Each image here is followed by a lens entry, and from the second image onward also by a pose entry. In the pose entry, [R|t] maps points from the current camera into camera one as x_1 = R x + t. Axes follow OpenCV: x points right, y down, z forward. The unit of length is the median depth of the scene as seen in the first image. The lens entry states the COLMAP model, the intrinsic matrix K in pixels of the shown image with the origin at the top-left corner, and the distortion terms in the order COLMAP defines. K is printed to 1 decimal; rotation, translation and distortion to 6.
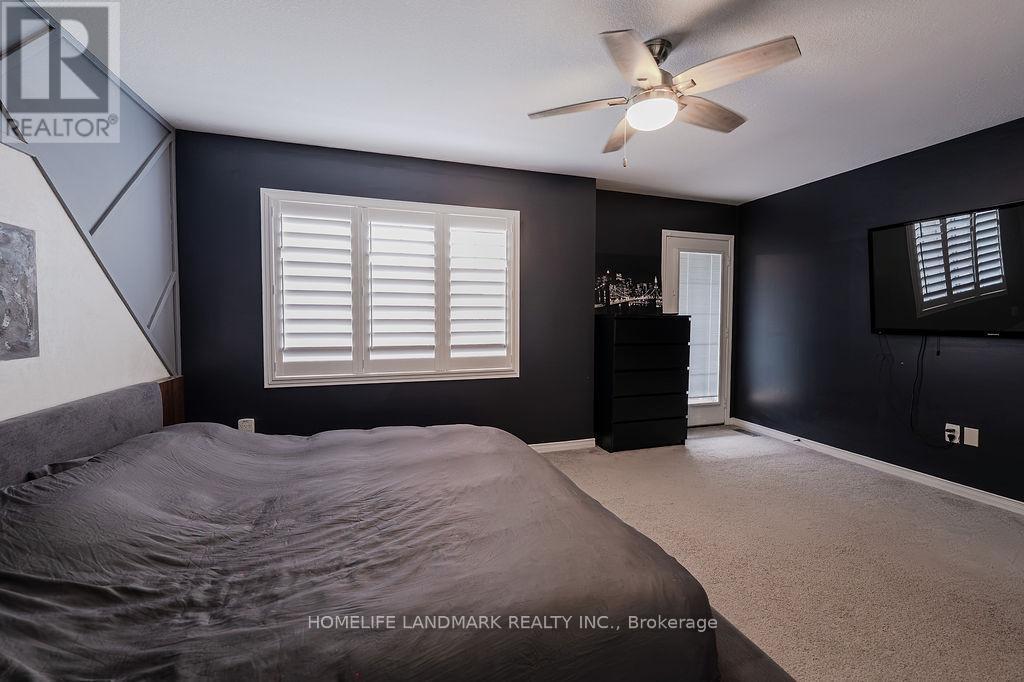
lens RADIAL K [[408.2, 0, 501.6], [0, 408.2, 334.8], [0, 0, 1]] dist [-0.003277, 0.000543]
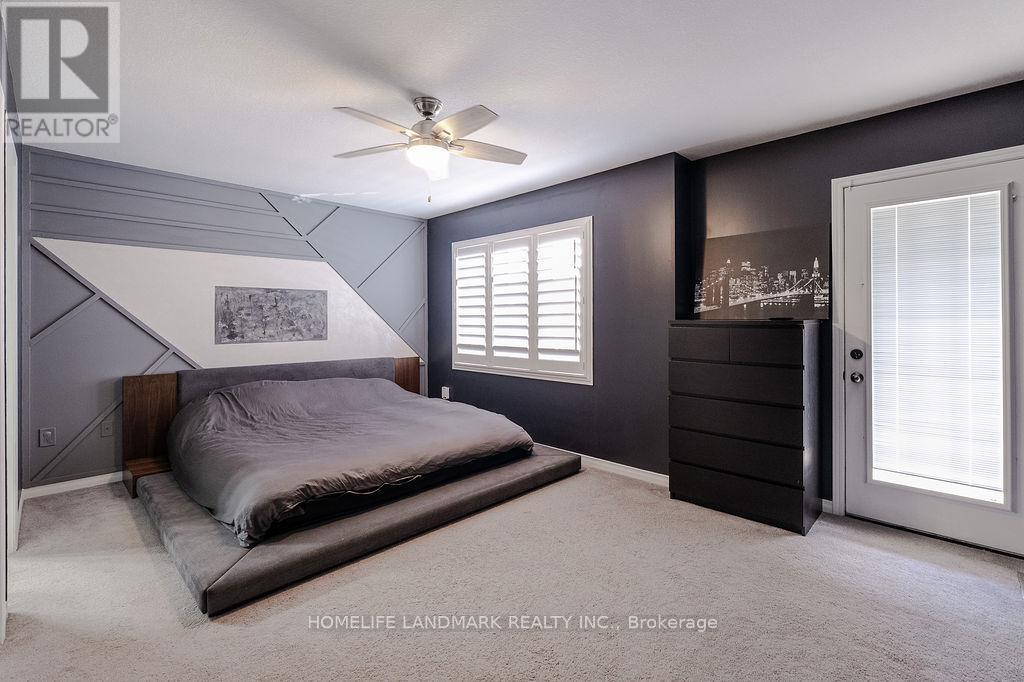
lens RADIAL K [[453.6, 0, 532.9], [0, 453.6, 318.1], [0, 0, 1]] dist [-0.006646, -0.000482]
pose [[0.494589, -0.010740, -0.869060, 0.873927], [-0.032709, 0.998985, -0.030961, -0.017351], [0.868511, 0.043739, 0.493736, 0.327248]]
